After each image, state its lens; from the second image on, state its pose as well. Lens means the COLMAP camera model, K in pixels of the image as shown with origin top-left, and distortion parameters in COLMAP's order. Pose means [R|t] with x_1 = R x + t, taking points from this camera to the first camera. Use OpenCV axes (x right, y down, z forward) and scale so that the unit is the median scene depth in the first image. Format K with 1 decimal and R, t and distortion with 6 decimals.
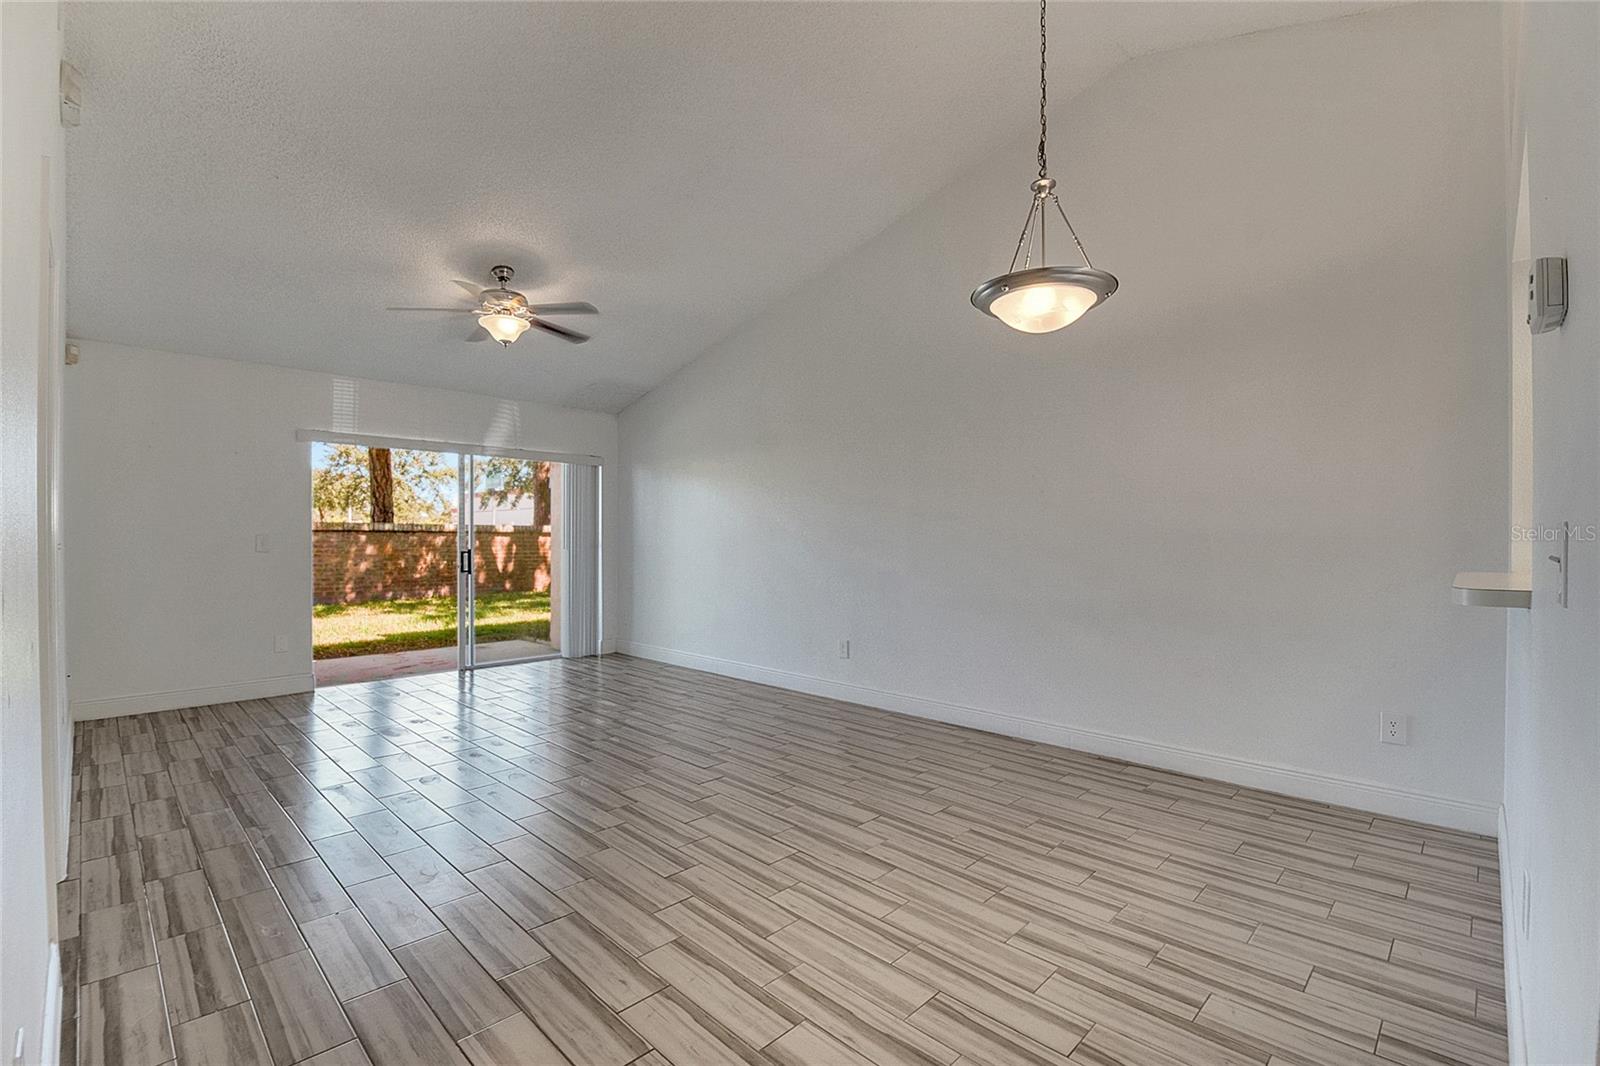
lens RADIAL K [[698.4, 0, 809.3], [0, 698.4, 541.6], [0, 0, 1]] dist [0.000974, -0.014469]
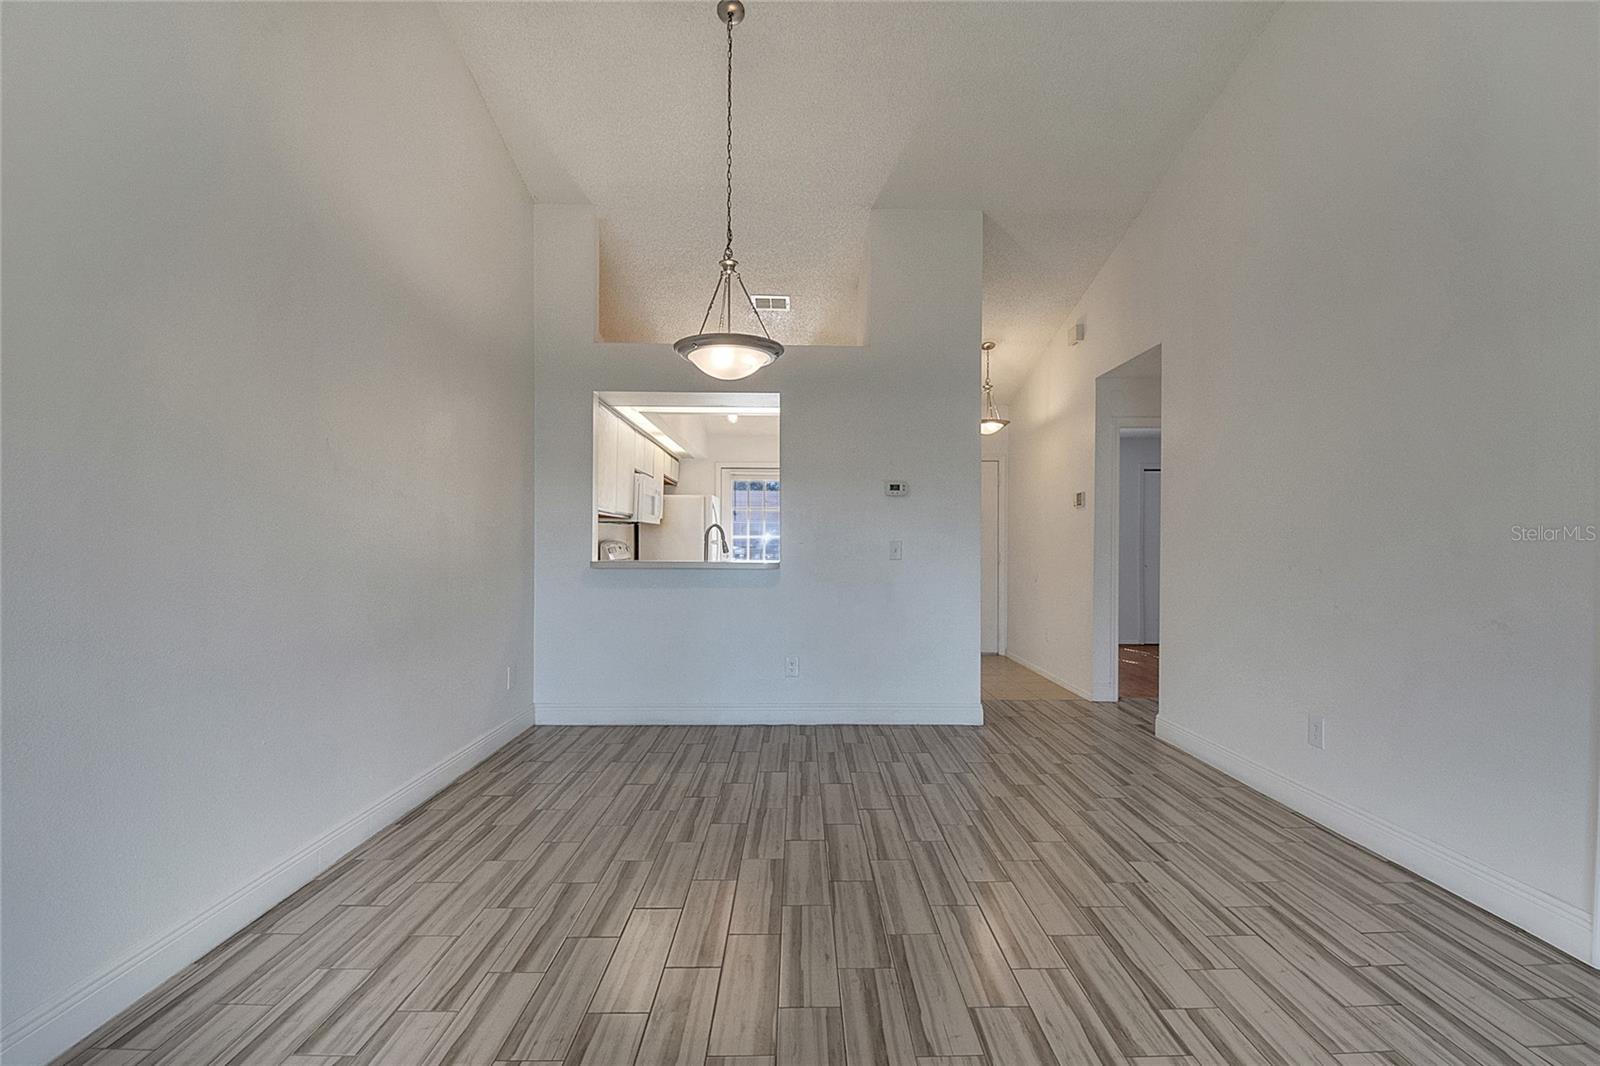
lens RADIAL K [[698.4, 0, 809.3], [0, 698.4, 541.6], [0, 0, 1]] dist [0.000974, -0.014469]
pose [[-0.708085, -0.003053, 0.706120, -0.479256], [-0.004015, 0.999992, 0.000298, -0.006539], [-0.706115, -0.002624, -0.708092, 1.297260]]
